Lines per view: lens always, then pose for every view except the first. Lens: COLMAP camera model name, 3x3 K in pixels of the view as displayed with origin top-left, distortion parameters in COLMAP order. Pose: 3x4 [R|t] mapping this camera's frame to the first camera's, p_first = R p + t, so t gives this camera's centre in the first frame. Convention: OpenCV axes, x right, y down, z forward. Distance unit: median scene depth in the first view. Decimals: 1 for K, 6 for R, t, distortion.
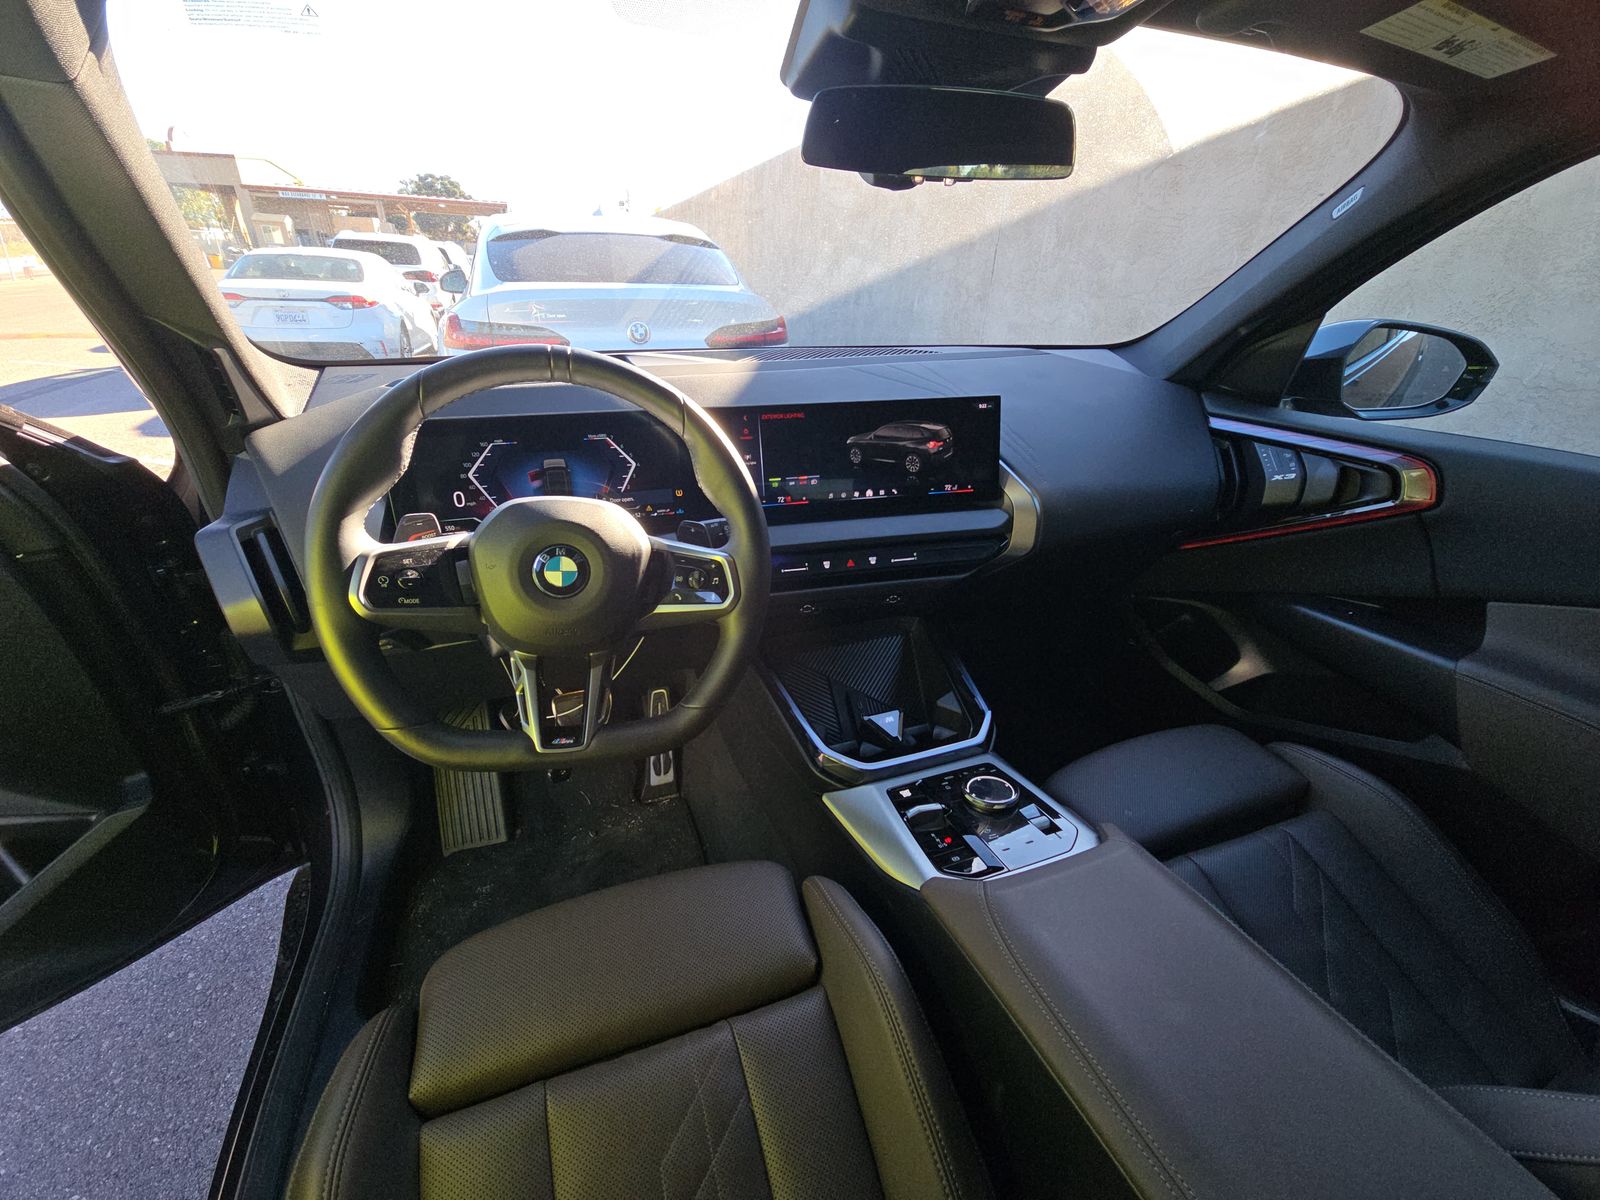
lens RADIAL K [[632.0, 0, 800.0], [0, 632.0, 600.0], [0, 0, 1]] dist [-0.000002, -0.007862]
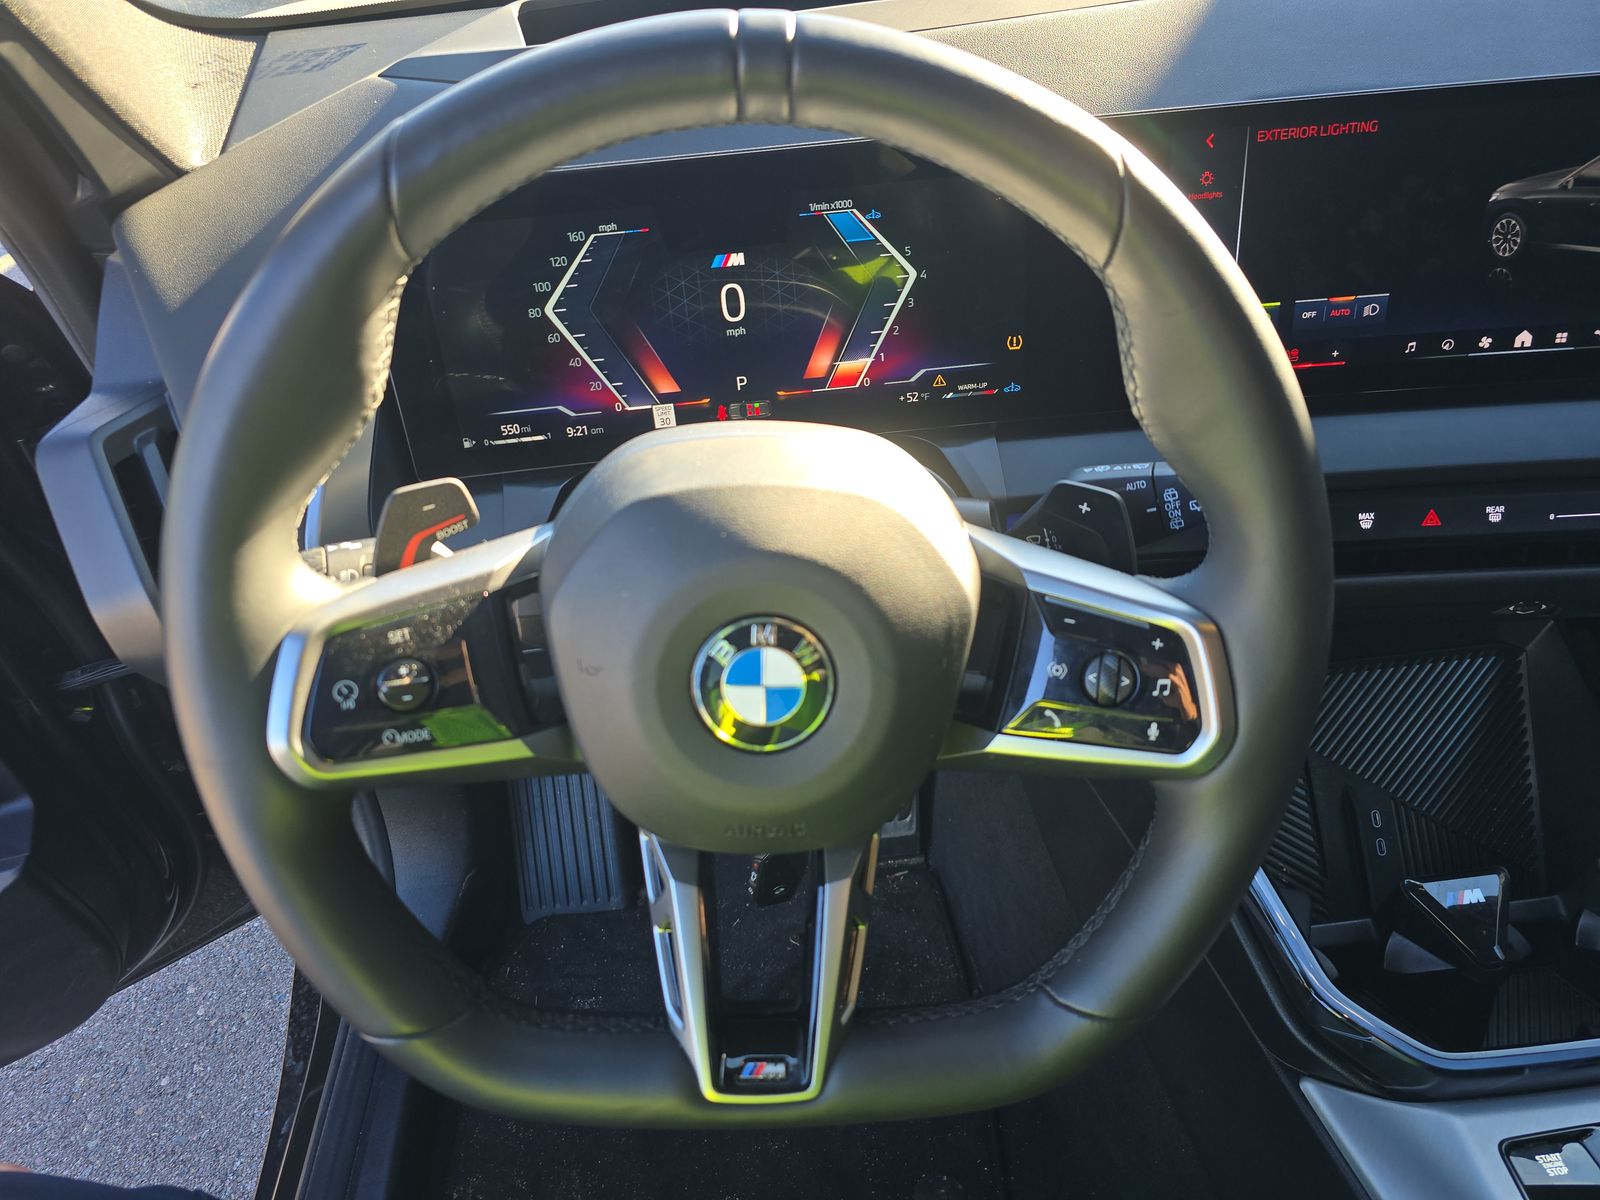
lens RADIAL K [[1063.2, 0, 800.0], [0, 1063.2, 600.0], [0, 0, 1]] dist [0.030860, -0.029065]
pose [[0.962230, 0.092552, -0.256022, -0.147917], [-0.035043, 0.974722, 0.220657, -0.171653], [0.269973, -0.203352, 0.941150, 0.312171]]
